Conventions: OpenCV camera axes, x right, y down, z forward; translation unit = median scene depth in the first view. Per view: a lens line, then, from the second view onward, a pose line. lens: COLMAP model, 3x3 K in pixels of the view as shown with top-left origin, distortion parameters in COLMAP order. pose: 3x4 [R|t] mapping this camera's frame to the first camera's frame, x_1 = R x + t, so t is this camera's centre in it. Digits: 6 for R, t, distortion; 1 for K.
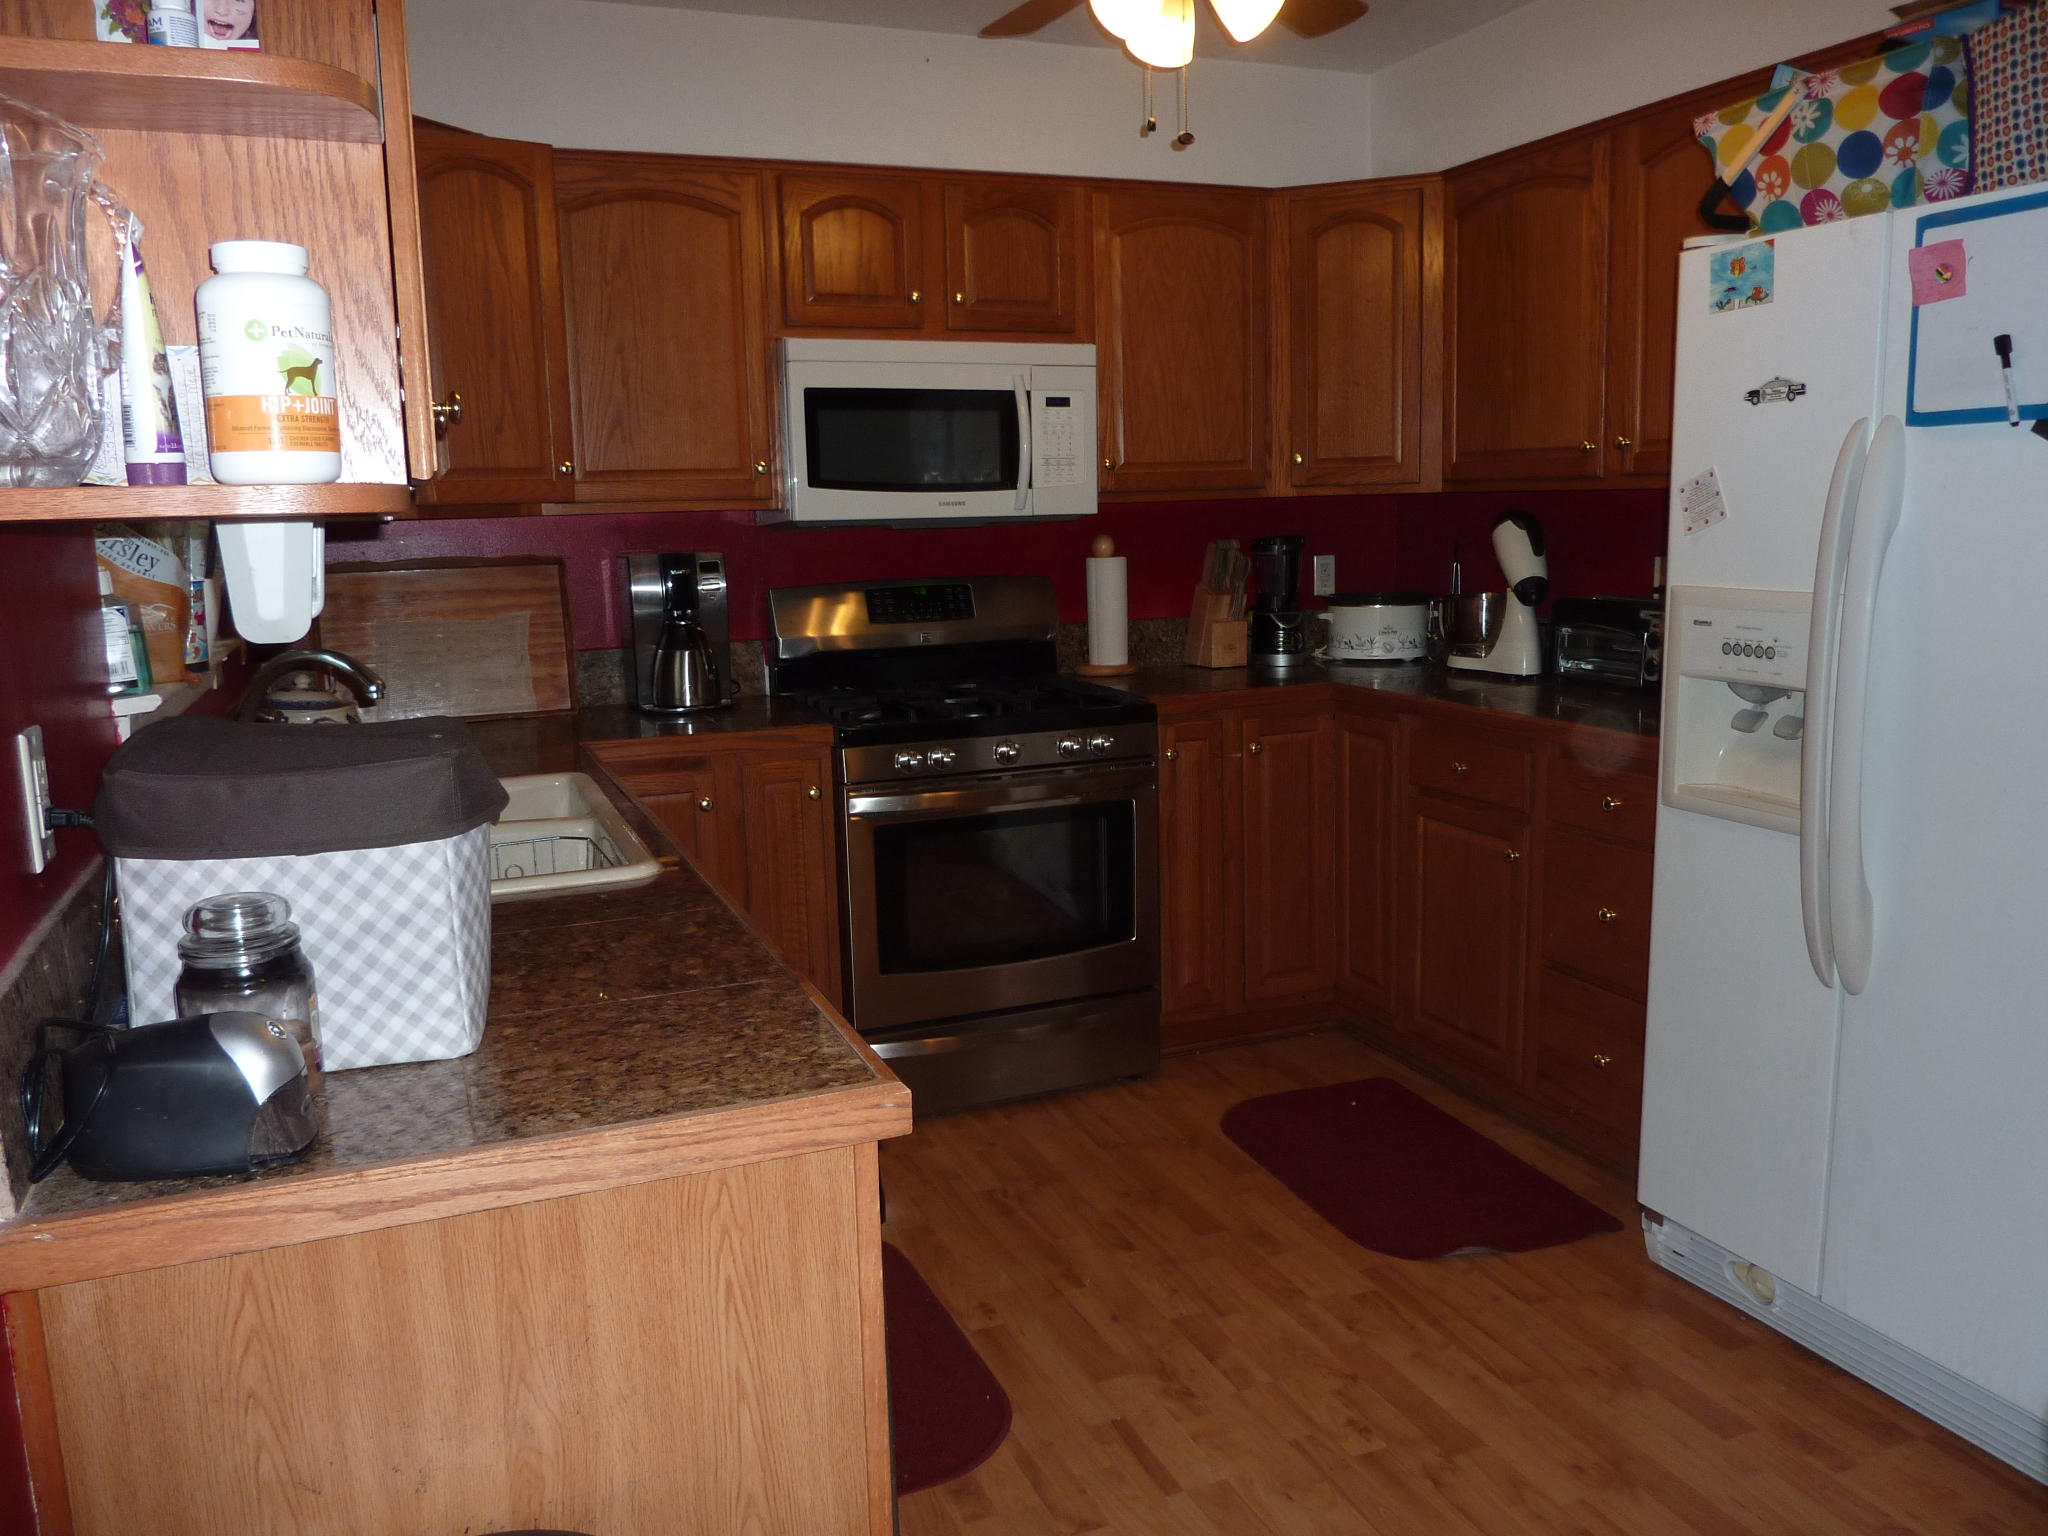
lens RADIAL K [[1541.7, 0, 1012.2], [0, 1541.7, 782.4], [0, 0, 1]] dist [-0.023077, -0.021999]
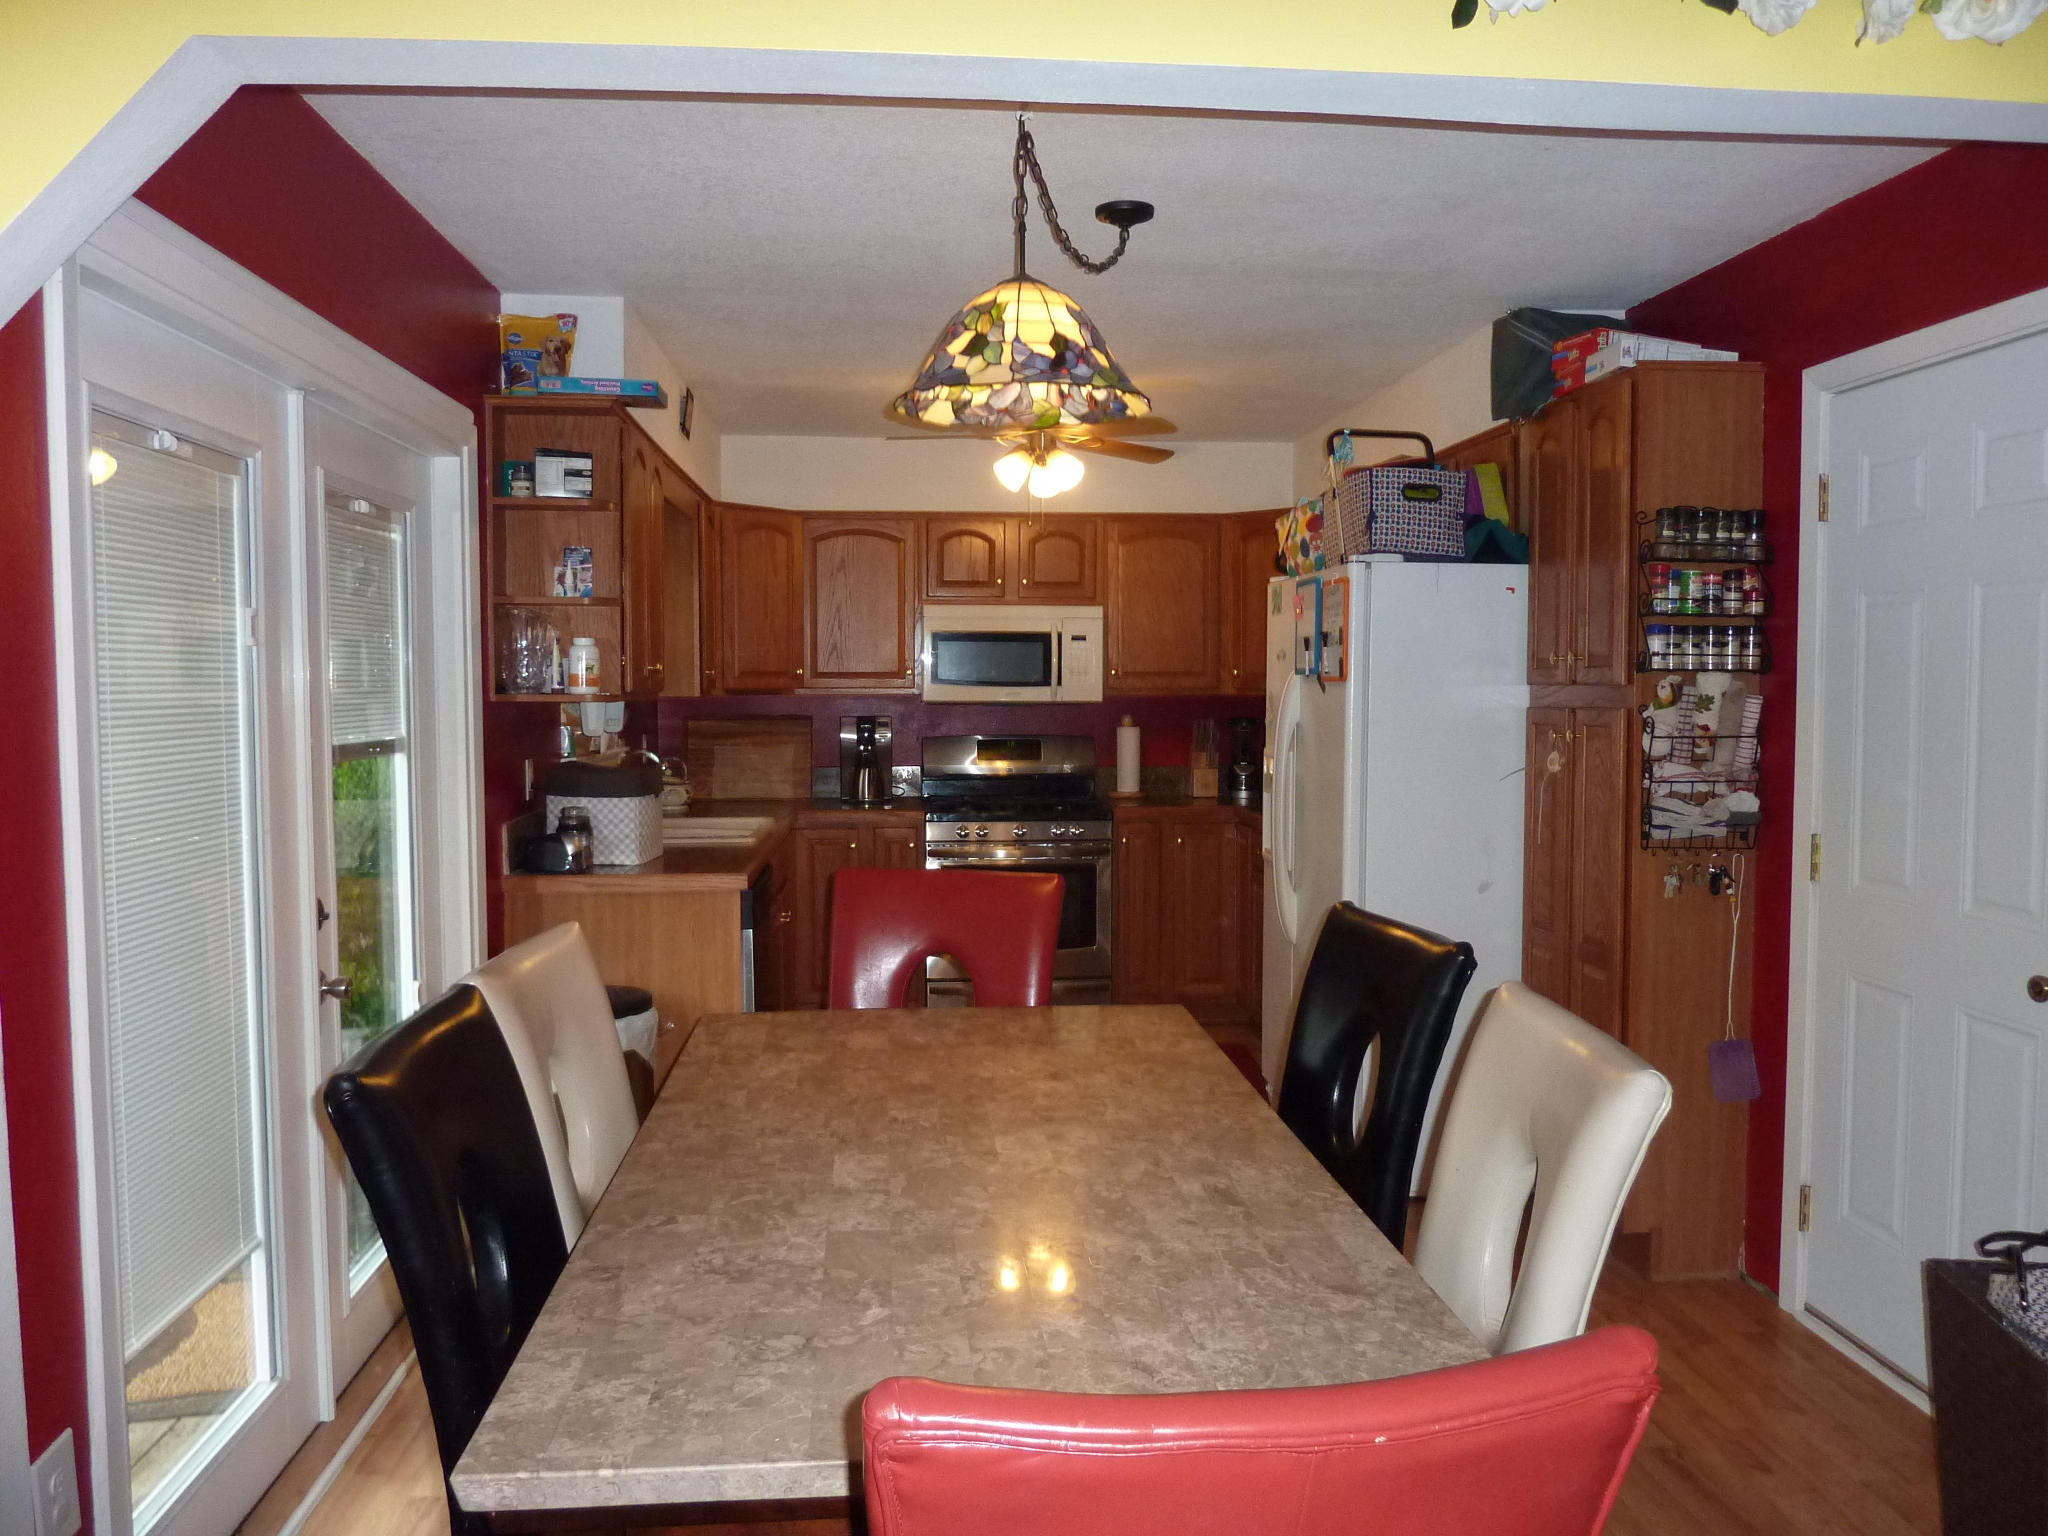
lens RADIAL K [[1541.7, 0, 1028.6], [0, 1541.7, 779.9], [0, 0, 1]] dist [-0.023077, -0.021999]
pose [[0.955554, 0.044378, -0.291458, 0.496908], [-0.076257, 0.992167, -0.098940, 0.092997], [0.284784, 0.116769, 0.951453, -0.679098]]
